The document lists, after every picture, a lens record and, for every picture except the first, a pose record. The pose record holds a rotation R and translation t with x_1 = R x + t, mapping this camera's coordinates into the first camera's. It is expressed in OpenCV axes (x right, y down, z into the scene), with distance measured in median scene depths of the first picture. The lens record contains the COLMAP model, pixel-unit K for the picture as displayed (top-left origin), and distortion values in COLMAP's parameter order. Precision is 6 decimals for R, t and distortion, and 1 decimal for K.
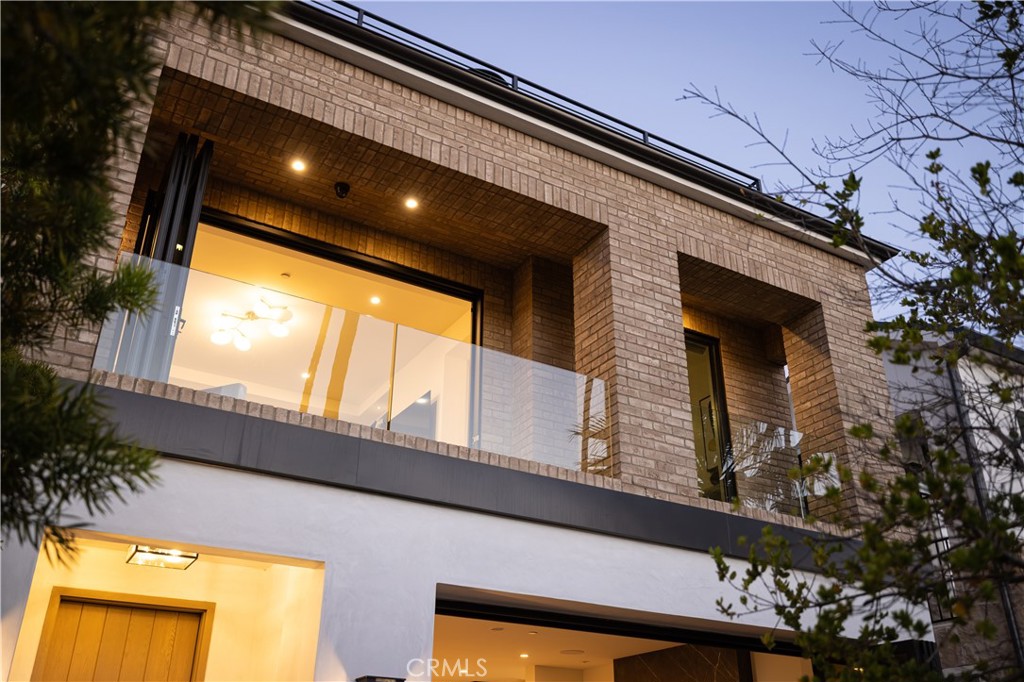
lens RADIAL K [[916.5, 0, 515.0], [0, 916.5, 334.9], [0, 0, 1]] dist [-0.005303, 0.001891]
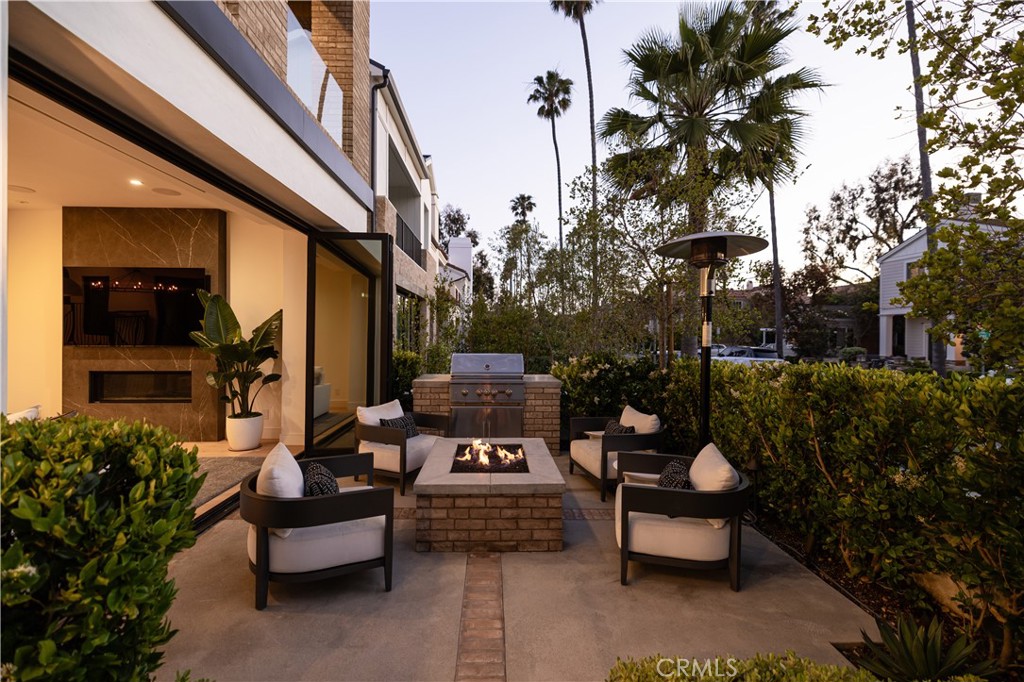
lens RADIAL K [[425.5, 0, 494.6], [0, 425.5, 334.7], [0, 0, 1]] dist [-0.001731, 0.000783]
pose [[0.482137, -0.005900, 0.876076, -0.140133], [-0.409056, 0.882770, 0.231063, 0.216140], [-0.774737, -0.469769, 0.423203, 0.397600]]
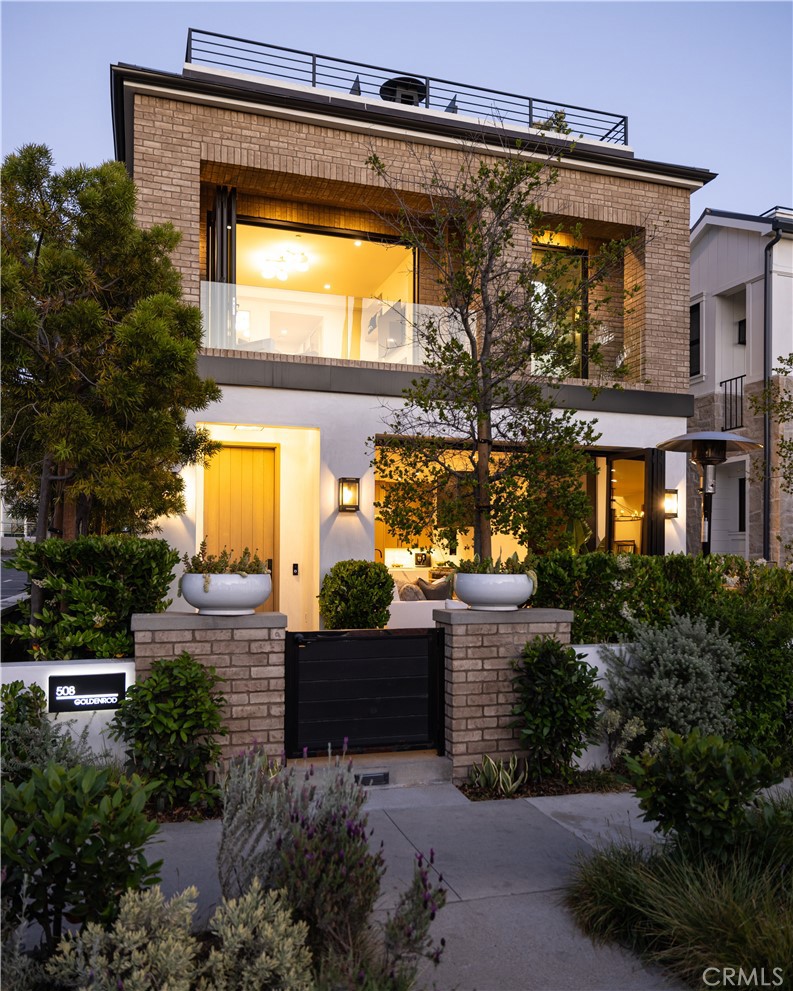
lens RADIAL K [[980.7, 0, 450.8], [0, 980.7, 542.2], [0, 0, 1]] dist [0.005493, 0.019789]
pose [[0.978406, -0.010540, -0.206421, 0.416783], [0.099725, 0.898835, 0.426790, -0.340611], [0.181040, -0.438160, 0.880477, -0.799102]]
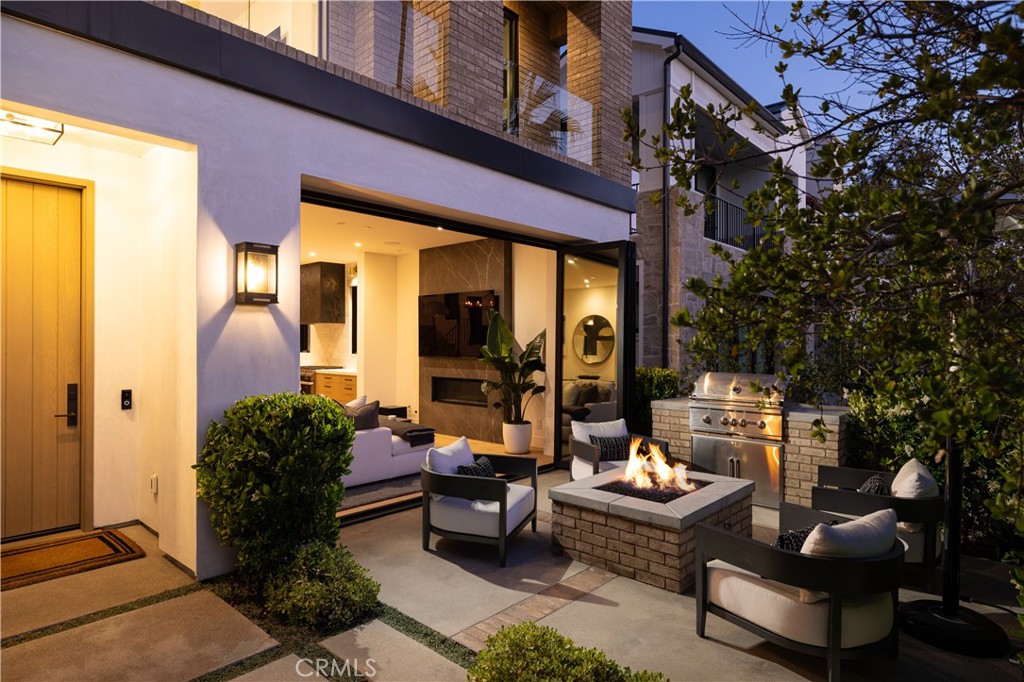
lens RADIAL K [[572.2, 0, 513.1], [0, 572.2, 337.5], [0, 0, 1]] dist [0.000300, -0.002802]
pose [[0.955491, -0.003521, 0.294998, -0.031974], [-0.132241, 0.888736, 0.438931, 0.071867], [-0.263721, -0.458406, 0.848714, 0.139481]]
